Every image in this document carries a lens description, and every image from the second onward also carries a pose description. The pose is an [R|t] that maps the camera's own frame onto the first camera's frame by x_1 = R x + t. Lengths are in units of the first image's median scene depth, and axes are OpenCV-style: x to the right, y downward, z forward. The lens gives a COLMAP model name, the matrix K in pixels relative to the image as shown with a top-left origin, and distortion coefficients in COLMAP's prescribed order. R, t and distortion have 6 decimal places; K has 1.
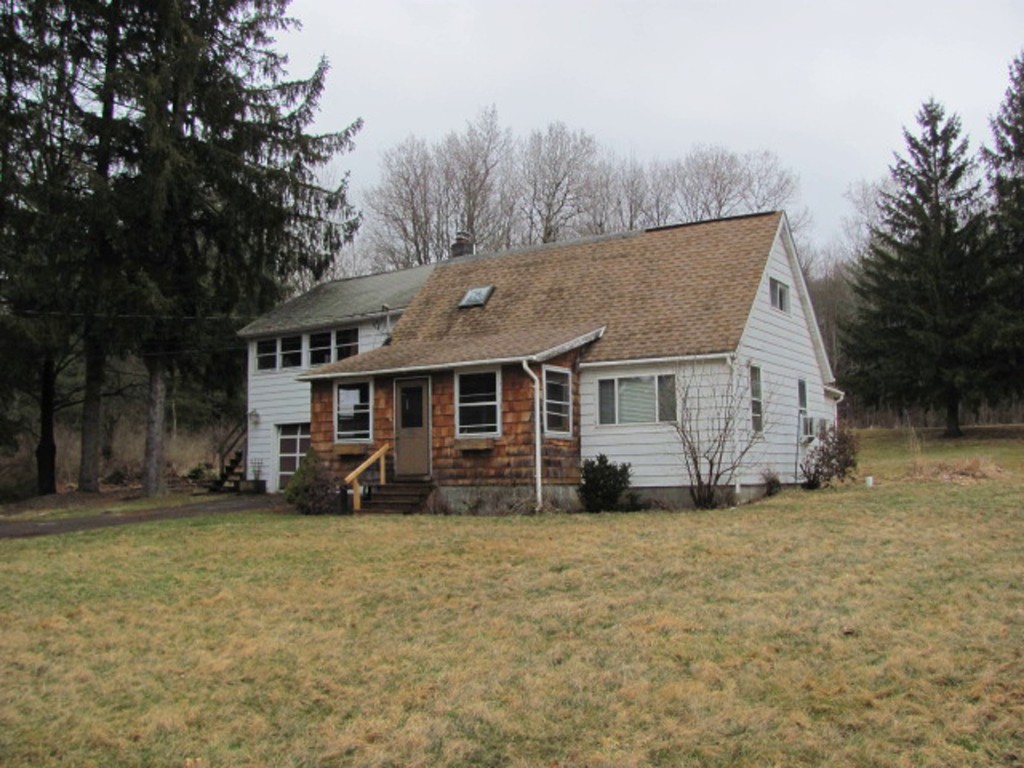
lens RADIAL K [[1047.0, 0, 509.3], [0, 1047.0, 361.9], [0, 0, 1]] dist [-0.077713, -0.001926]
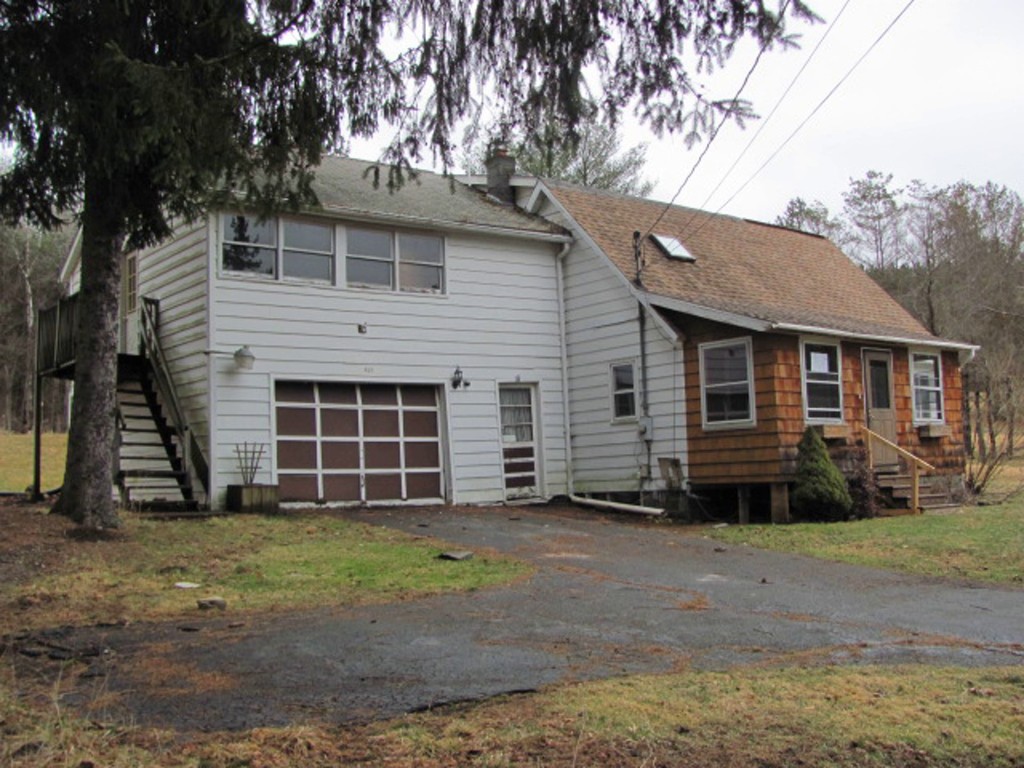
lens RADIAL K [[1072.8, 0, 527.0], [0, 1072.8, 382.2], [0, 0, 1]] dist [-0.218919, 0.278345]
pose [[0.308286, 0.086963, 0.947310, -0.977377], [-0.085870, 0.994291, -0.063331, 0.119257], [-0.947410, -0.061821, 0.313994, 1.002688]]
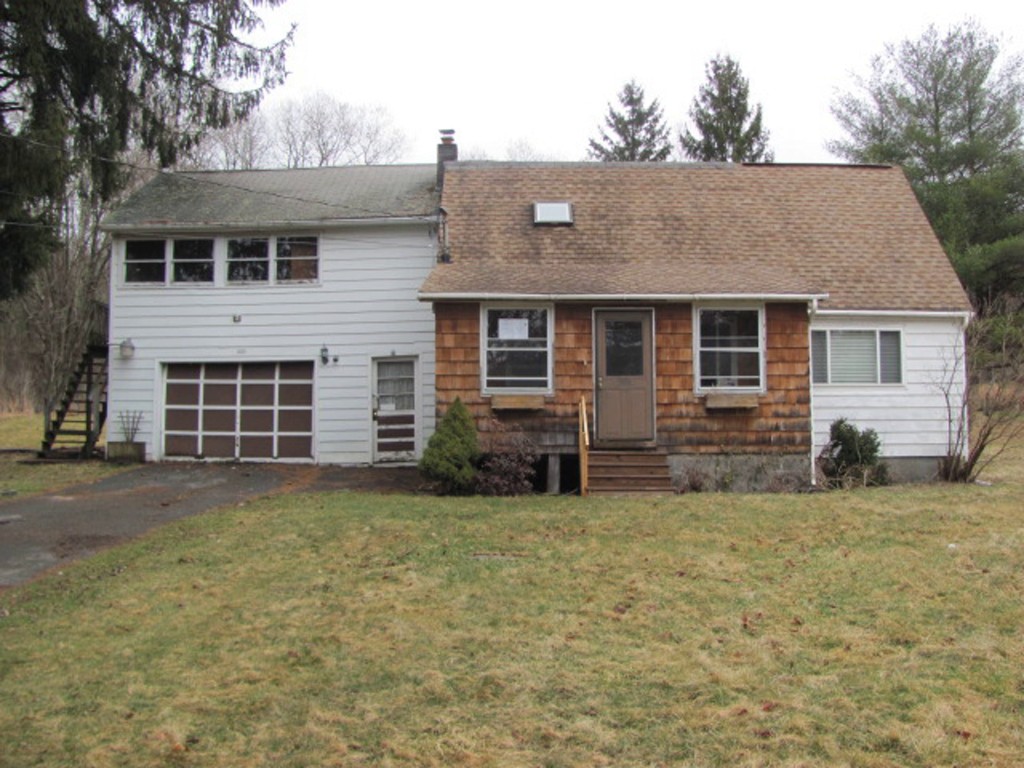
lens RADIAL K [[1072.8, 0, 527.0], [0, 1072.8, 382.2], [0, 0, 1]] dist [-0.218919, 0.278345]
pose [[0.840856, 0.046596, 0.539250, -0.557726], [-0.072557, 0.996999, 0.026988, 0.051840], [-0.536374, -0.061820, 0.841713, 0.397452]]
